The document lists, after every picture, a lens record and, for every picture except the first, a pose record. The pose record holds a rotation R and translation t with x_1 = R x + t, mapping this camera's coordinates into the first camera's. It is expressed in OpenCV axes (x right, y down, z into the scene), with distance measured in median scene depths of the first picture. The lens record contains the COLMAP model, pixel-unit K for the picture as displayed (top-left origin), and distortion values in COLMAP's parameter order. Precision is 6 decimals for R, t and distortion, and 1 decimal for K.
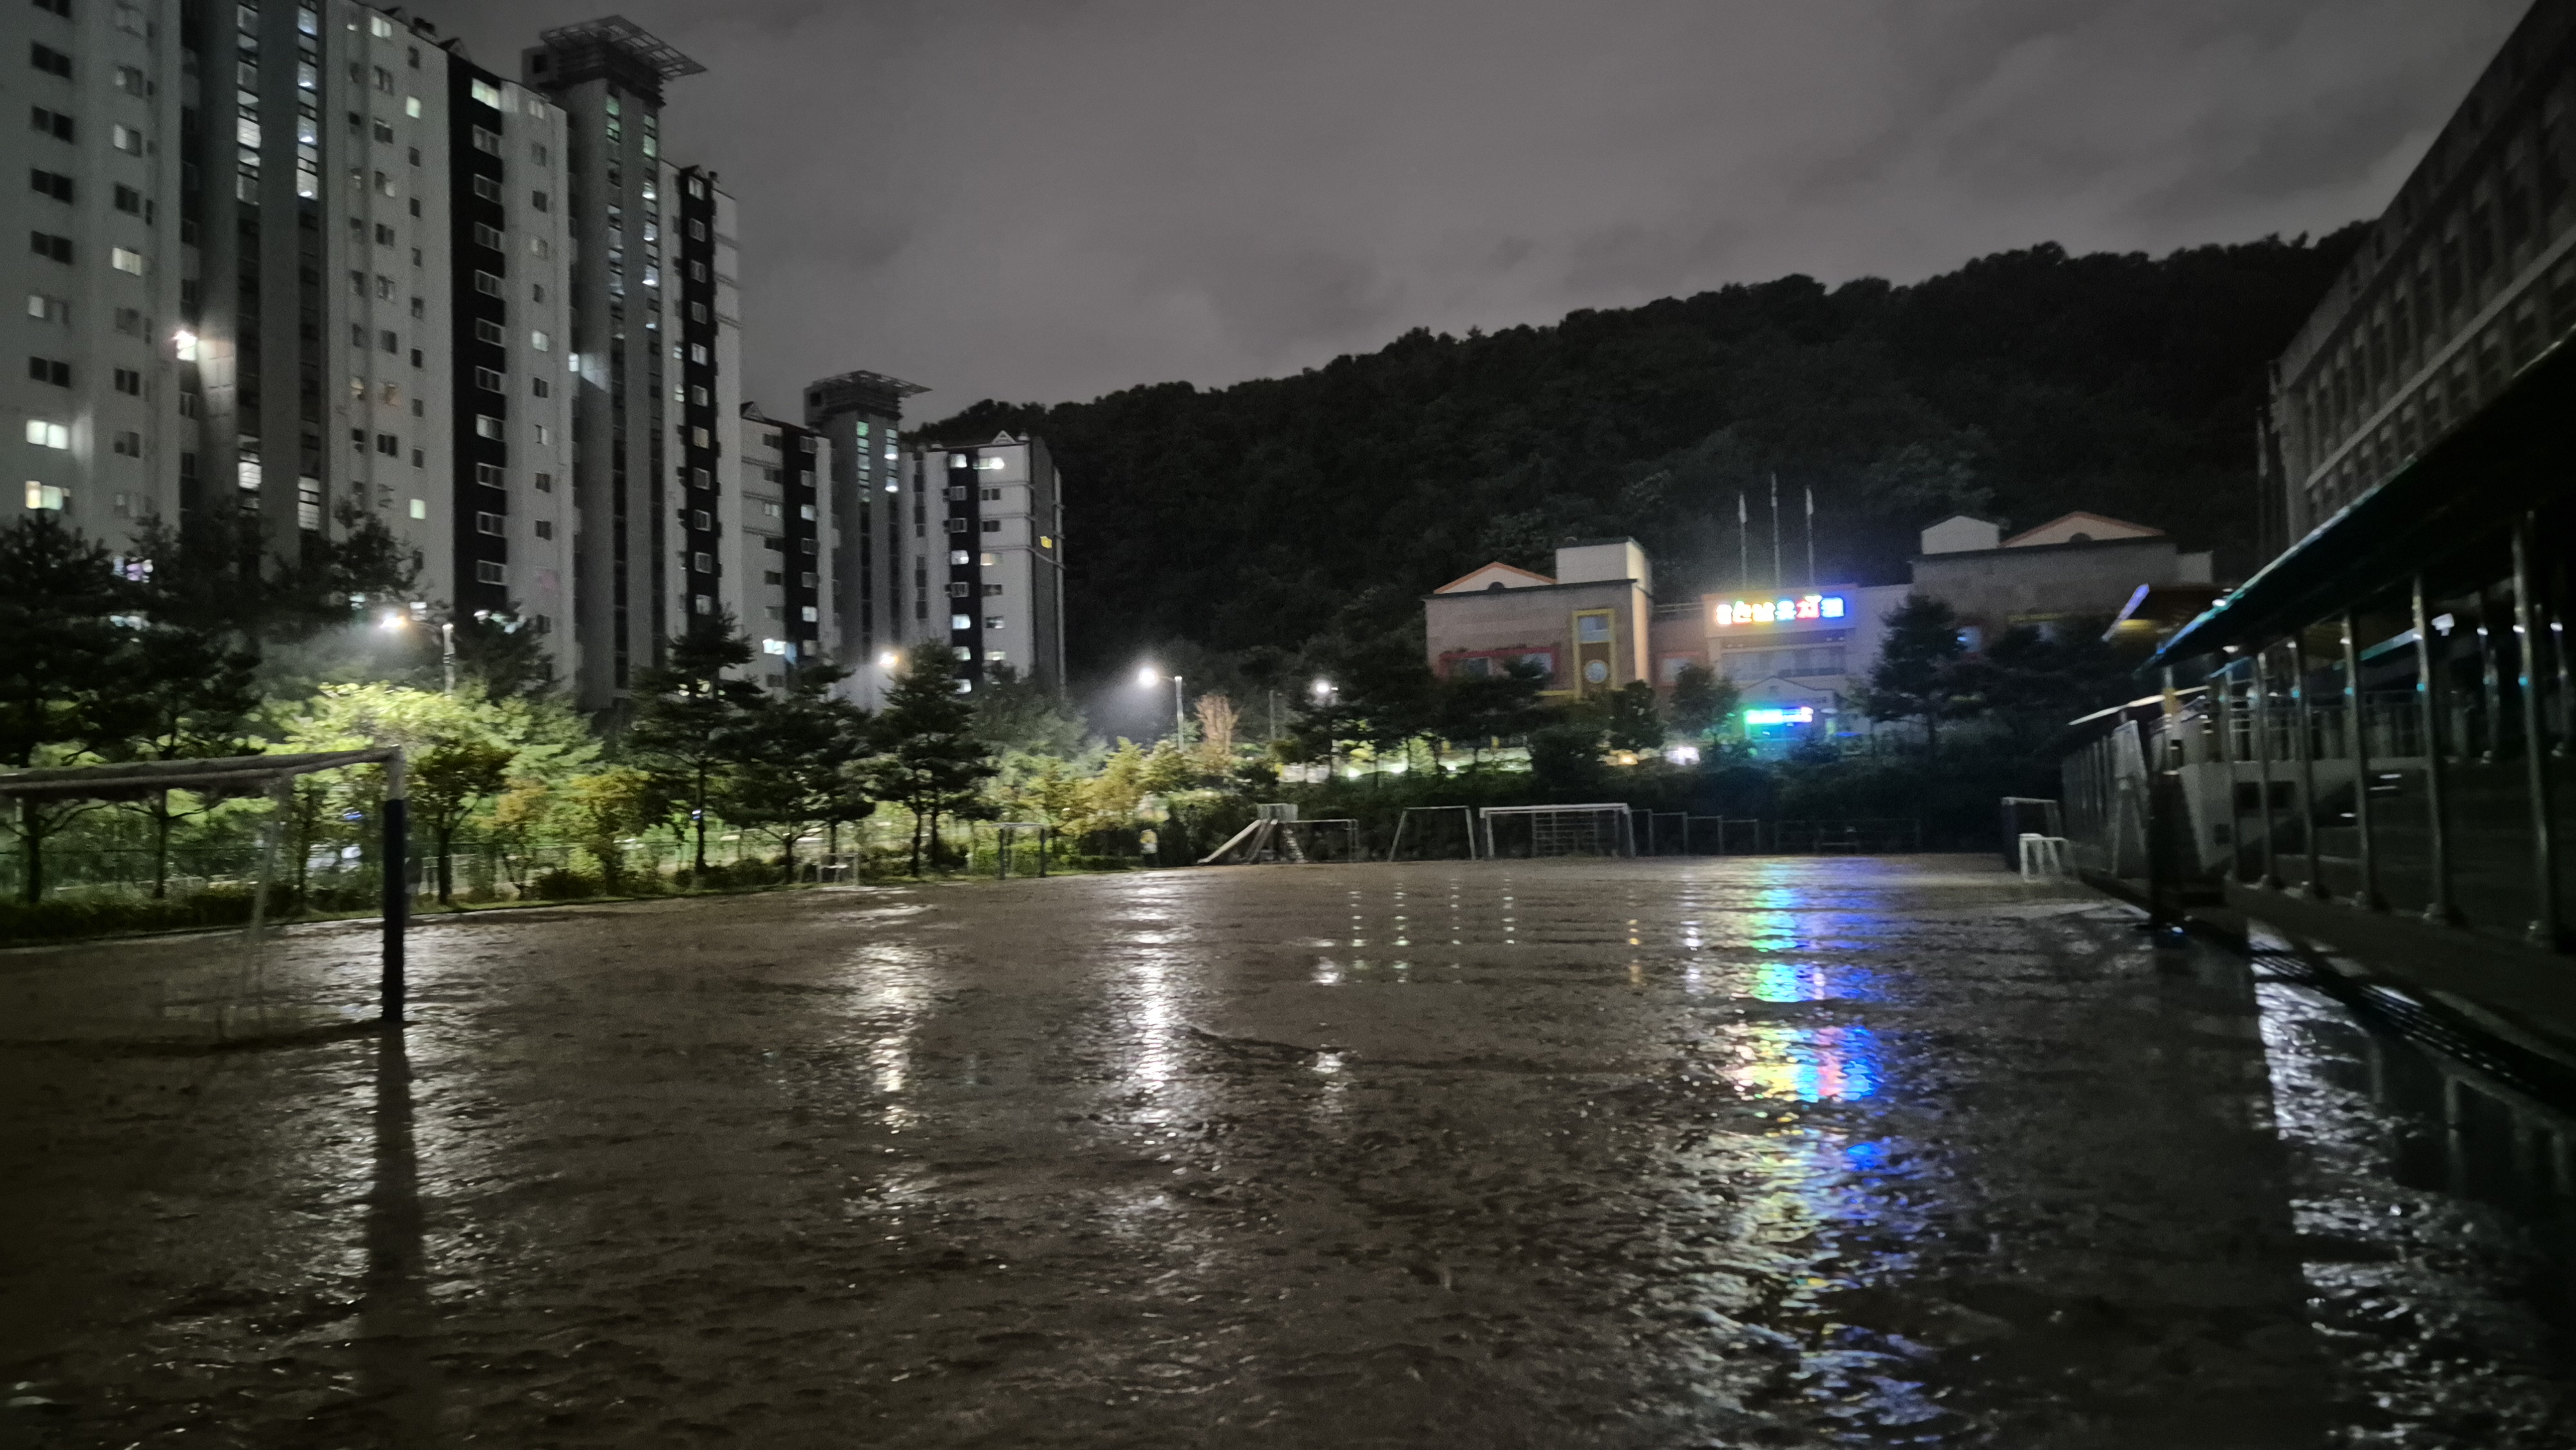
lens RADIAL K [[1676.1, 0, 1259.6], [0, 1676.1, 723.6], [0, 0, 1]] dist [0.085954, -0.066171]
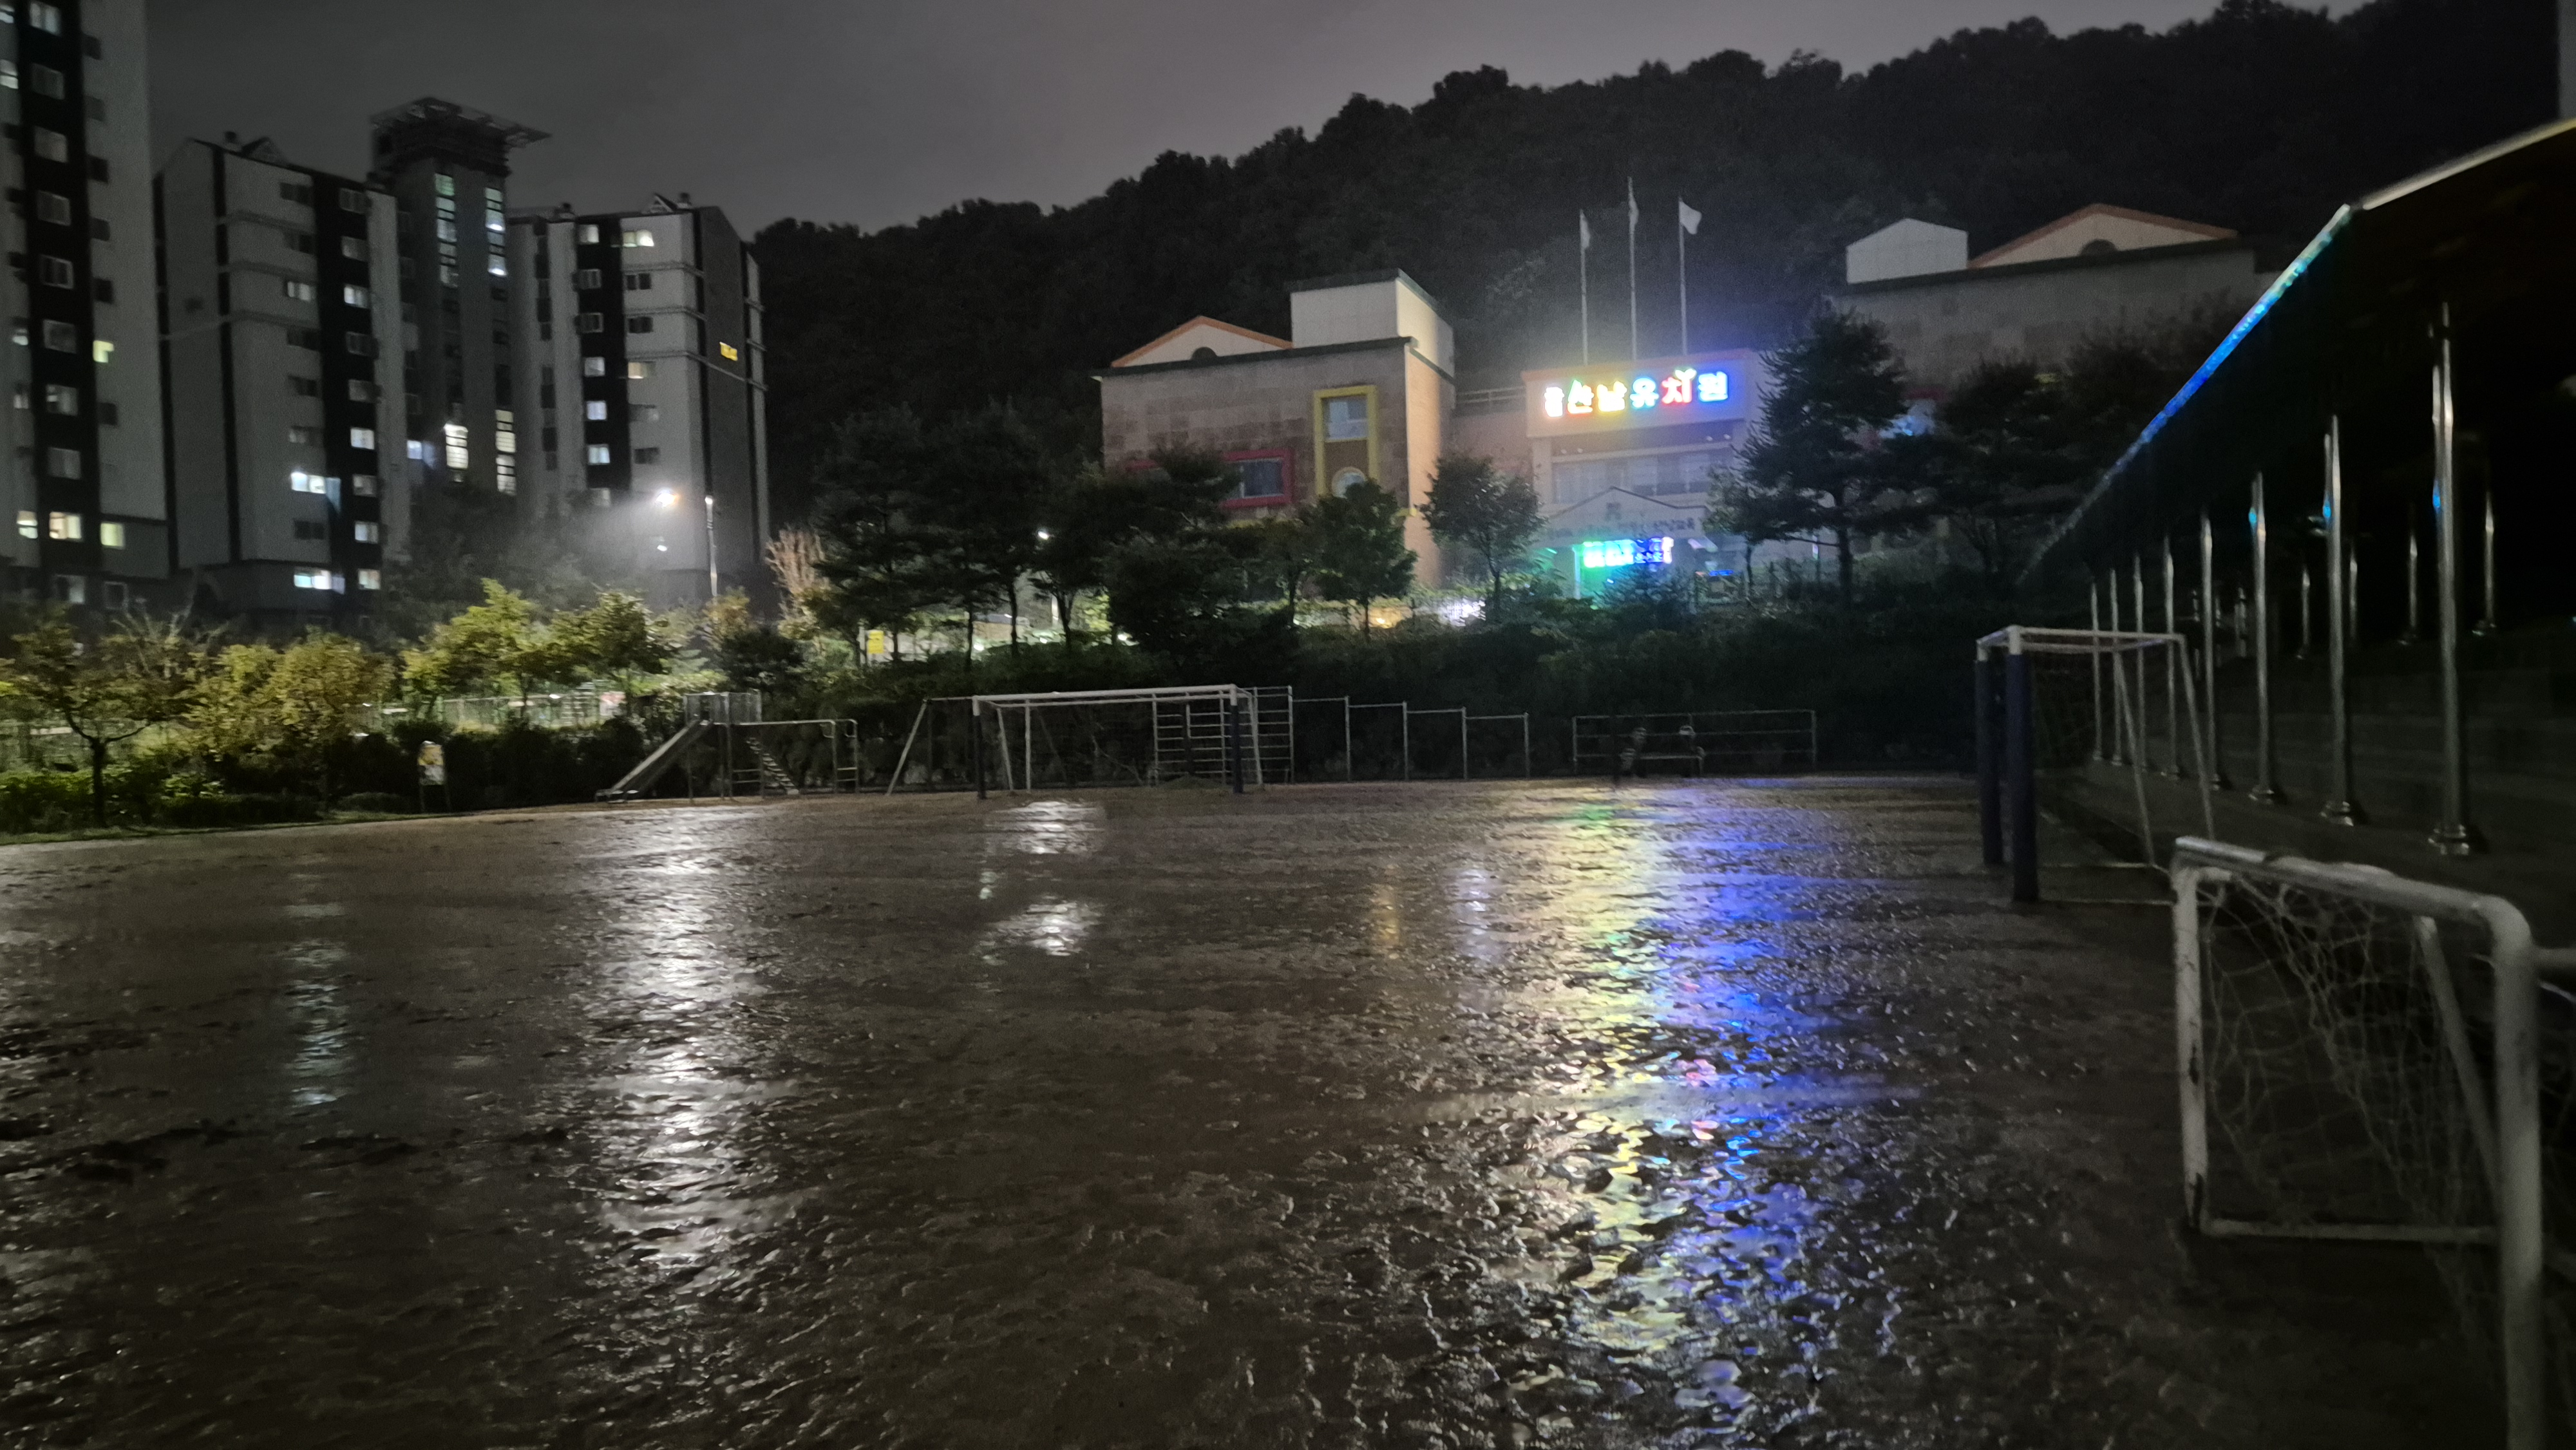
lens RADIAL K [[1722.7, 0, 1276.3], [0, 1722.7, 756.0], [0, 0, 1]] dist [0.084188, -0.069303]
pose [[0.999106, -0.007971, 0.041507, 0.136312], [0.004608, 0.996745, 0.080489, 0.017922], [-0.042013, -0.080226, 0.995891, 0.317012]]
